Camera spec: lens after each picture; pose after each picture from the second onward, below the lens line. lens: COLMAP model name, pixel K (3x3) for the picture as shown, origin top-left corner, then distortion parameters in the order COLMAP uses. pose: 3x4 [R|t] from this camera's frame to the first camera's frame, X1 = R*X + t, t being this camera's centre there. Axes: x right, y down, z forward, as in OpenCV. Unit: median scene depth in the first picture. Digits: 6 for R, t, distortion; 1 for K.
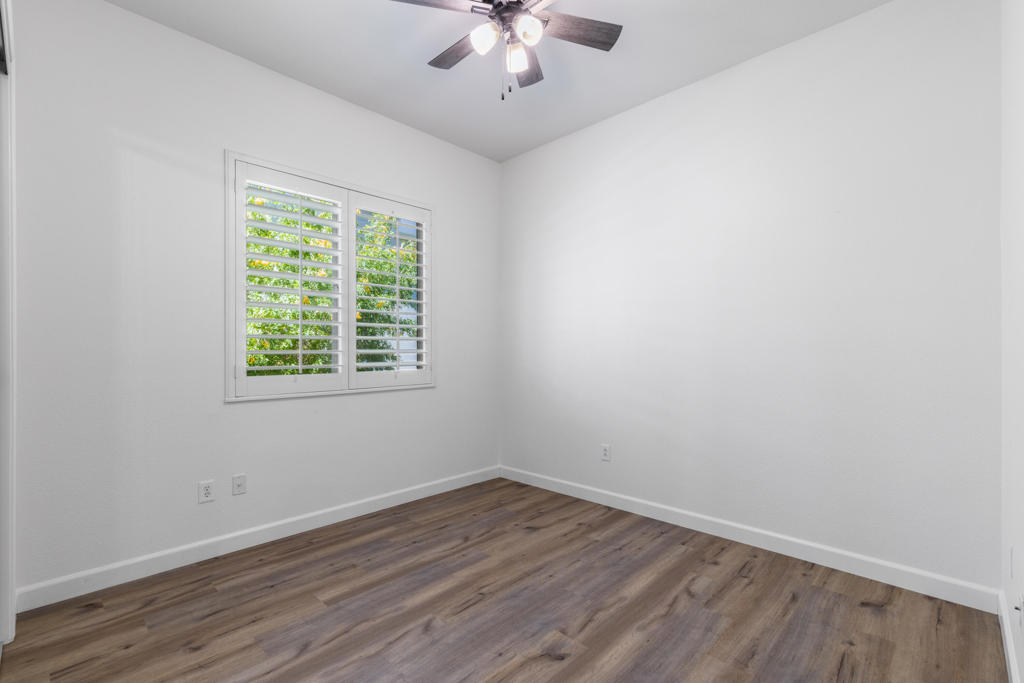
lens RADIAL K [[457.4, 0, 511.9], [0, 457.4, 344.2], [0, 0, 1]] dist [0.005949, -0.001683]
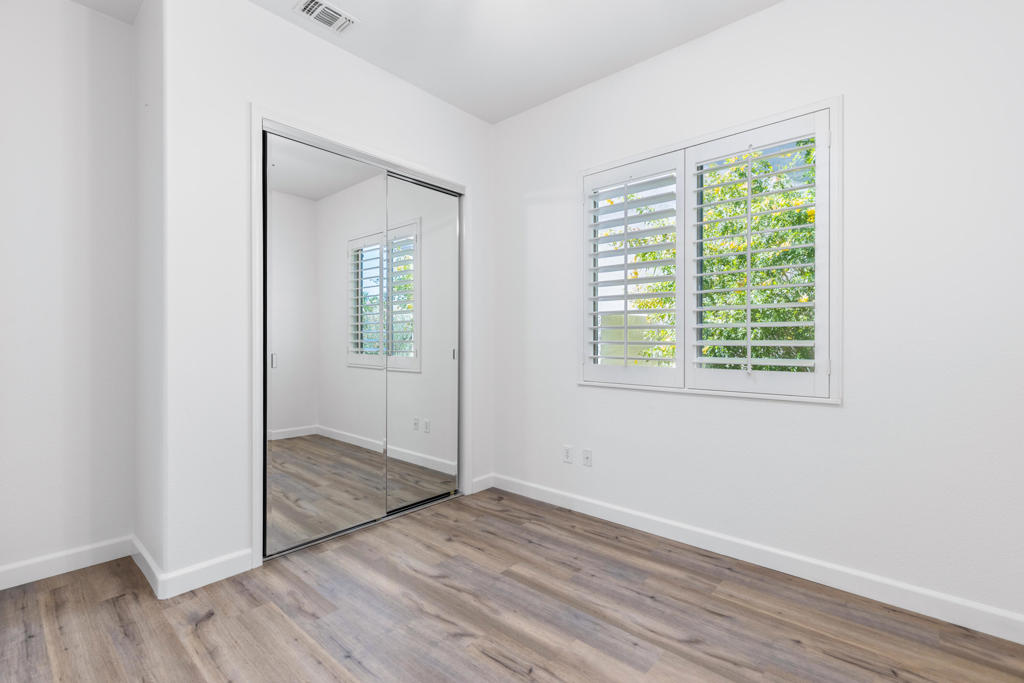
lens RADIAL K [[457.4, 0, 512.2], [0, 457.4, 340.0], [0, 0, 1]] dist [0.005949, -0.001683]
pose [[0.058889, 0.003912, -0.998257, 0.570831], [0.004519, 0.999981, 0.004185, 0.007318], [0.998254, -0.004757, 0.058870, 0.795804]]
